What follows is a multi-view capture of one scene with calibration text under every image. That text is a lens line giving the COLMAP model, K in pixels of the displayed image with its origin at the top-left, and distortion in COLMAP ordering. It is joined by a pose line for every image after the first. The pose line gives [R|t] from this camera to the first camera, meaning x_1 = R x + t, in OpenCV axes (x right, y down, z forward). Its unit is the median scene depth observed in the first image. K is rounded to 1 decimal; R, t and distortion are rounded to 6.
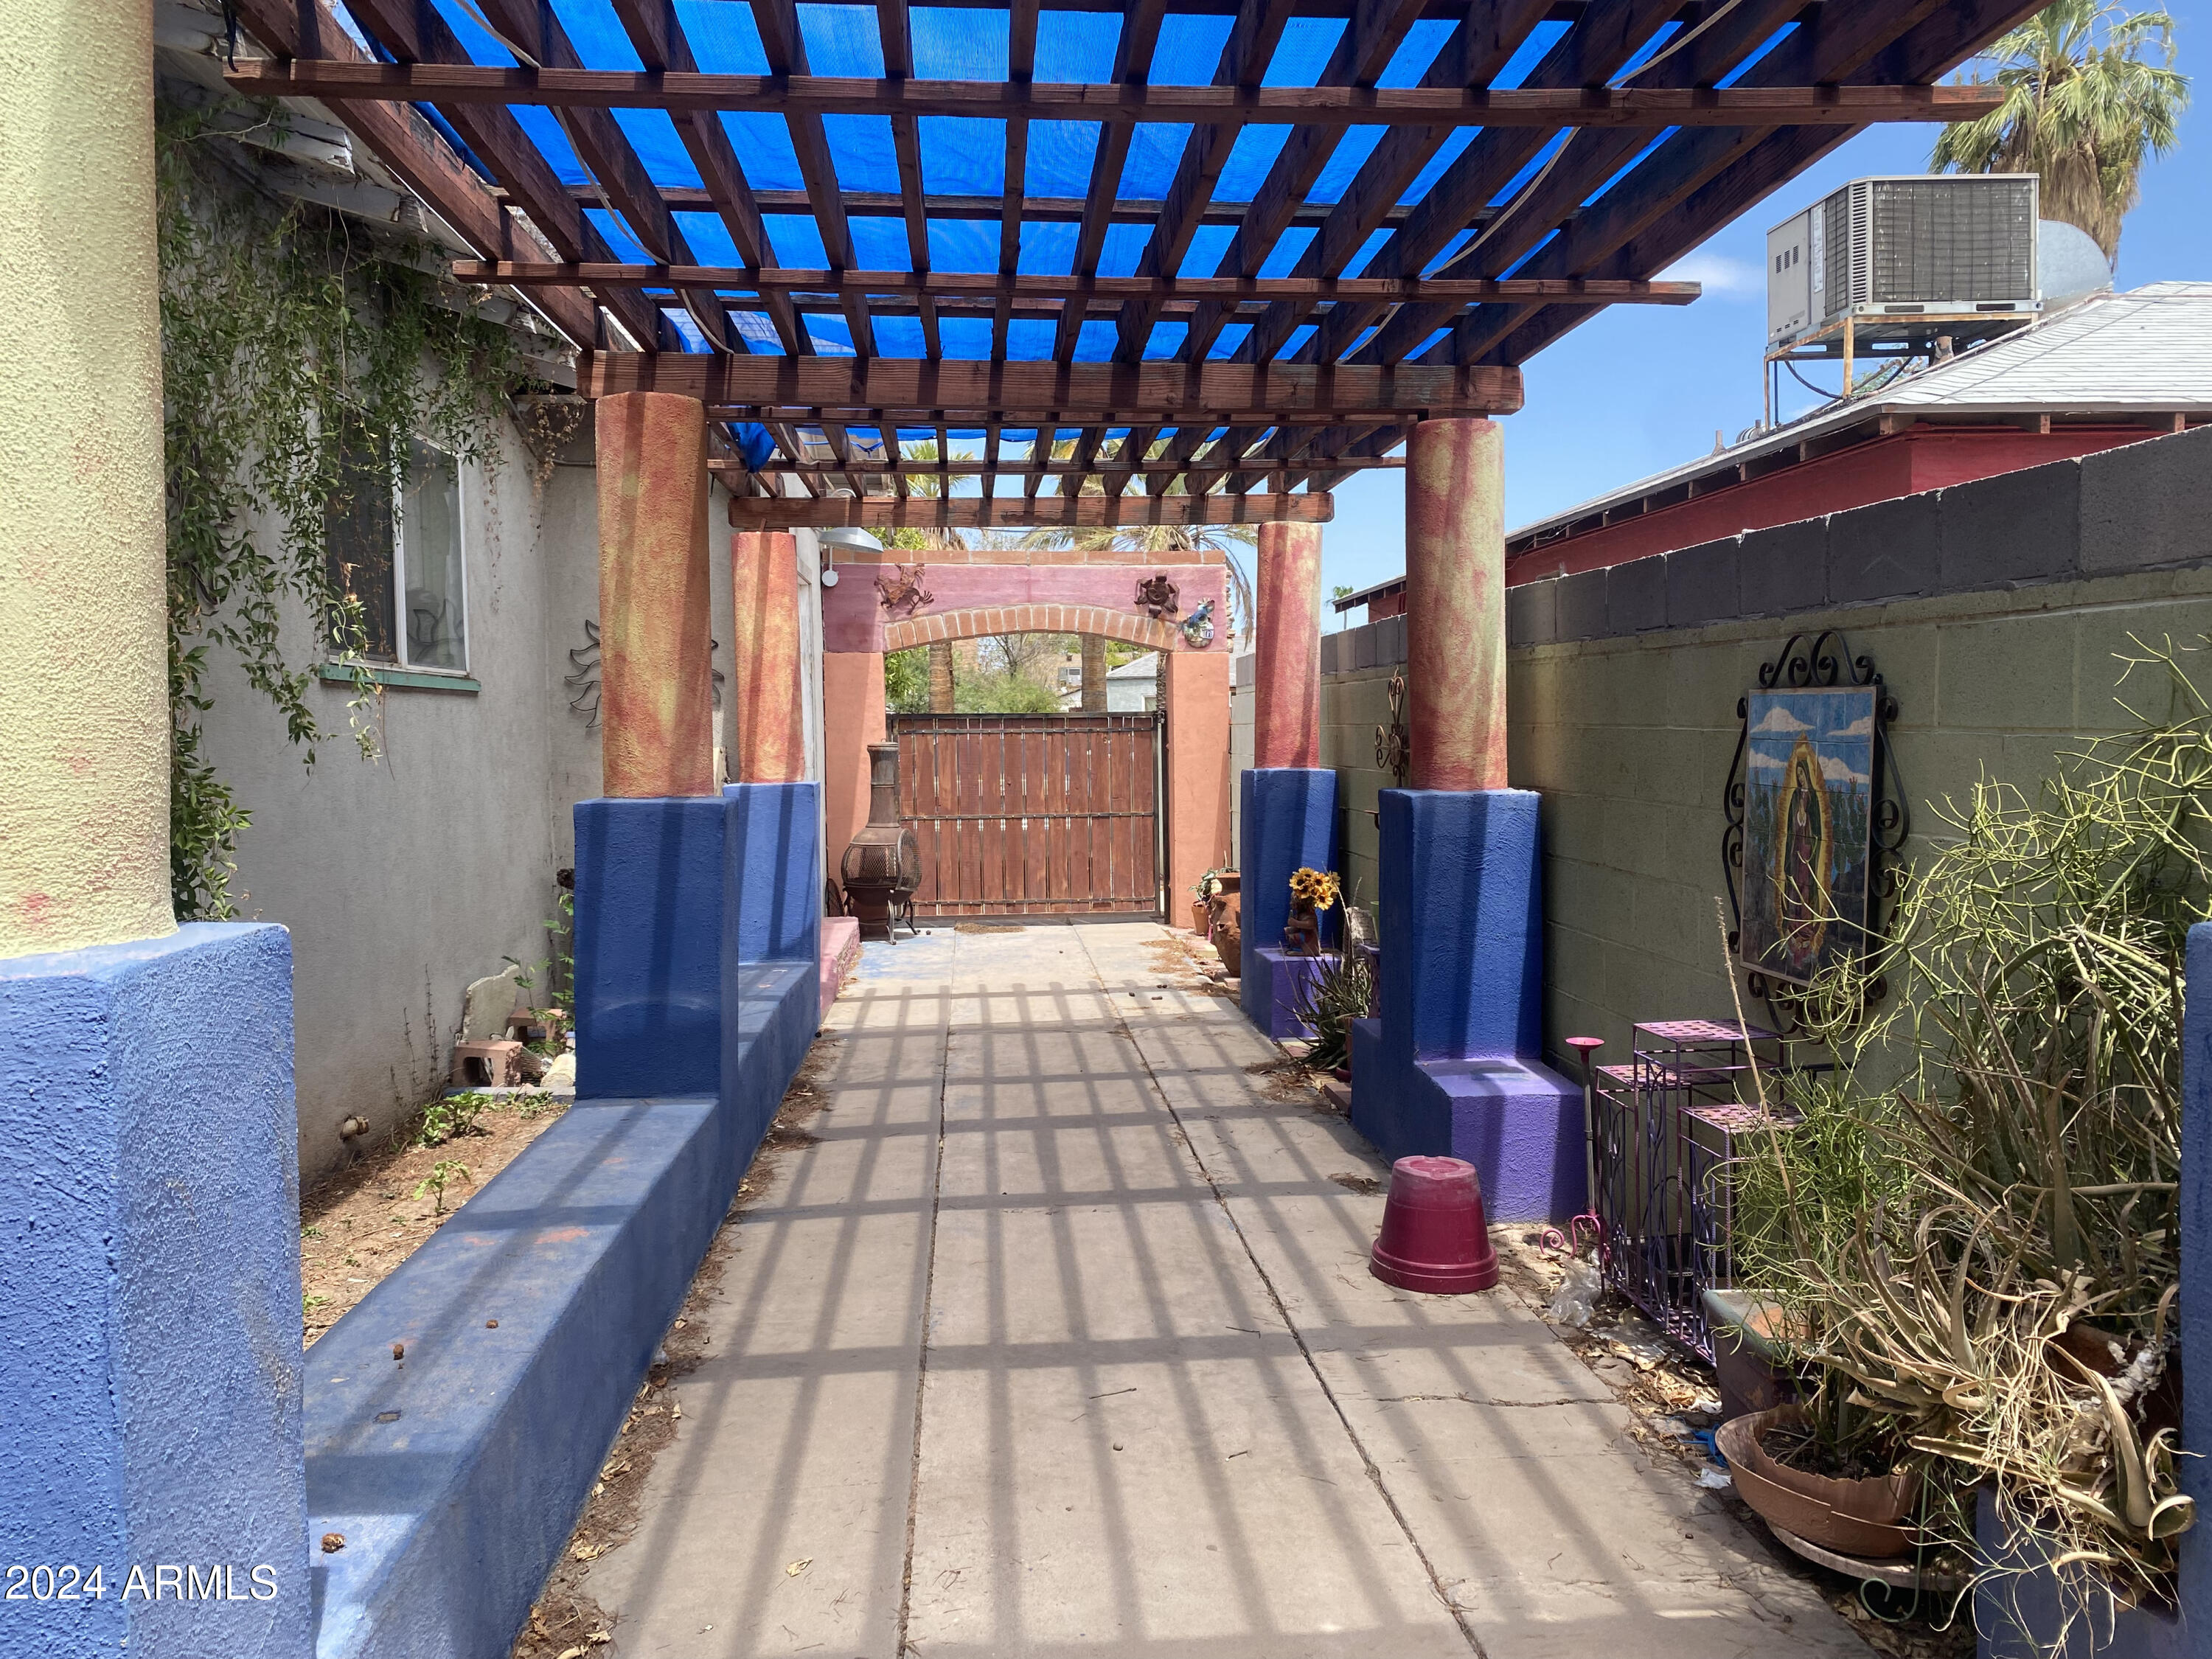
lens RADIAL K [[1691.8, 0, 1106.0], [0, 1691.8, 829.5], [0, 0, 1]] dist [0.046689, -0.040750]
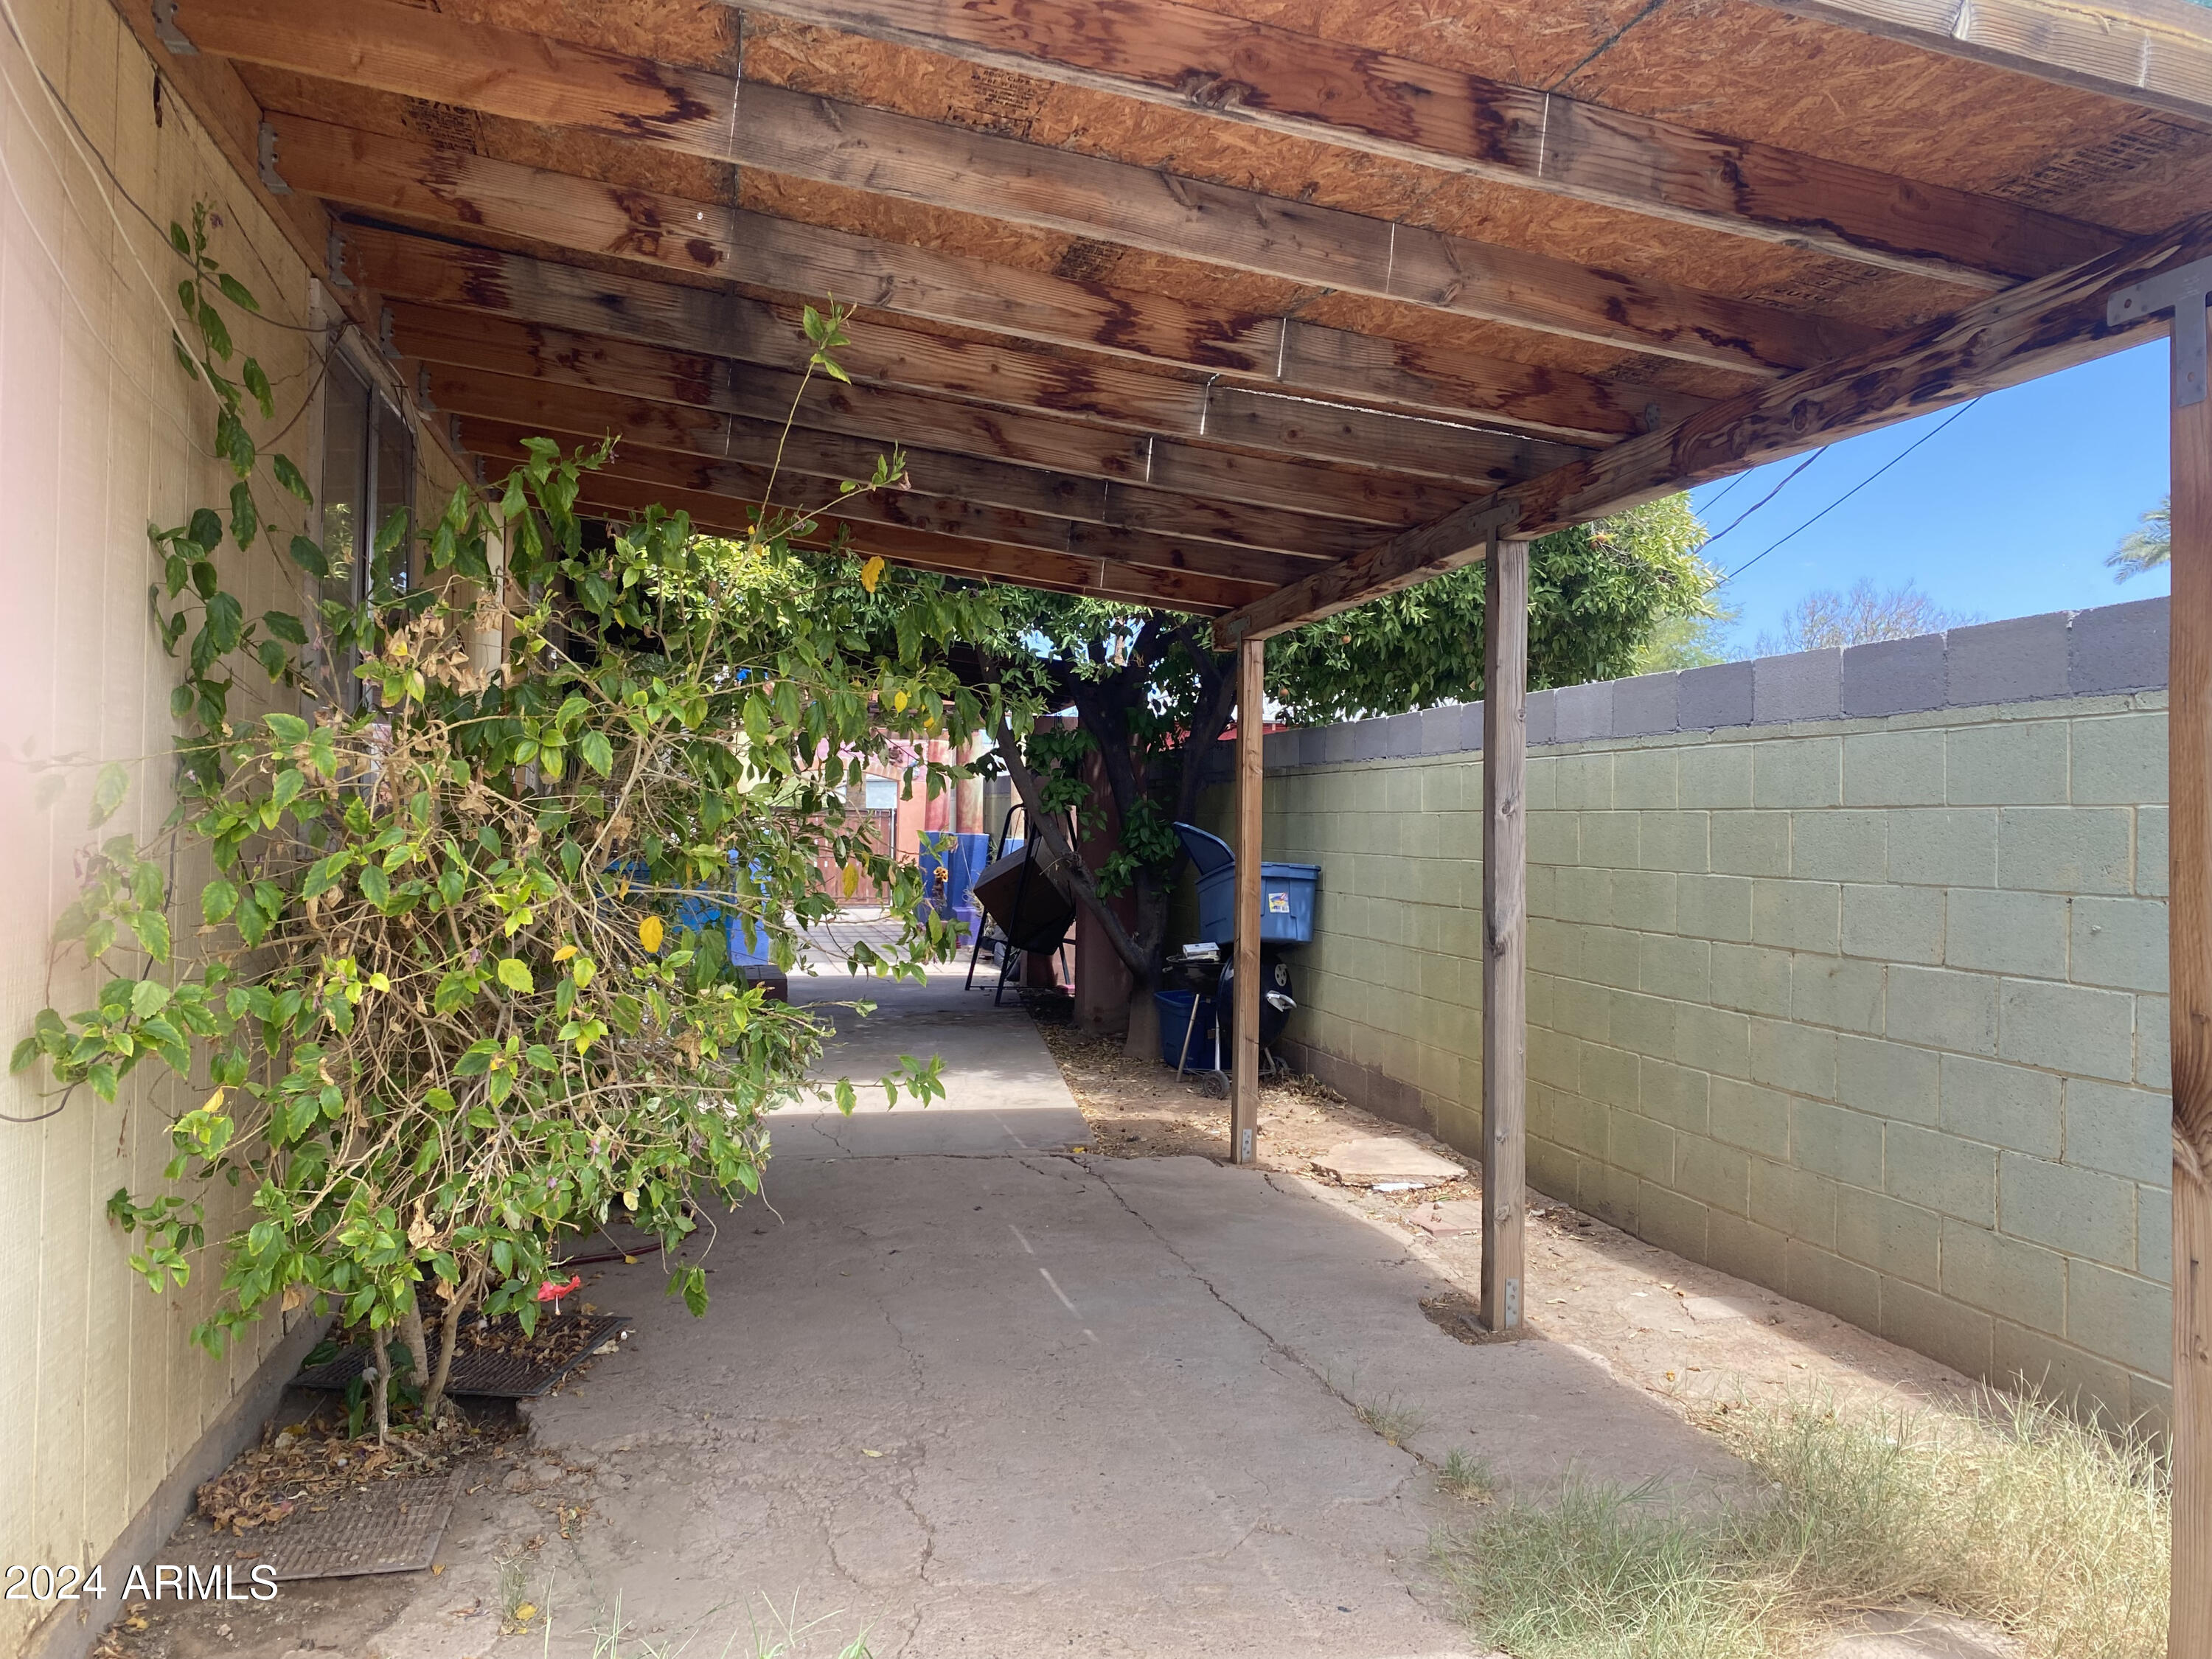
lens RADIAL K [[1691.8, 0, 1106.0], [0, 1691.8, 829.5], [0, 0, 1]] dist [0.046689, -0.040750]
pose [[0.989120, 0.027979, 0.144429, -0.022110], [-0.019751, 0.998116, -0.058092, 0.170464], [-0.145782, 0.054607, 0.987809, -2.586063]]
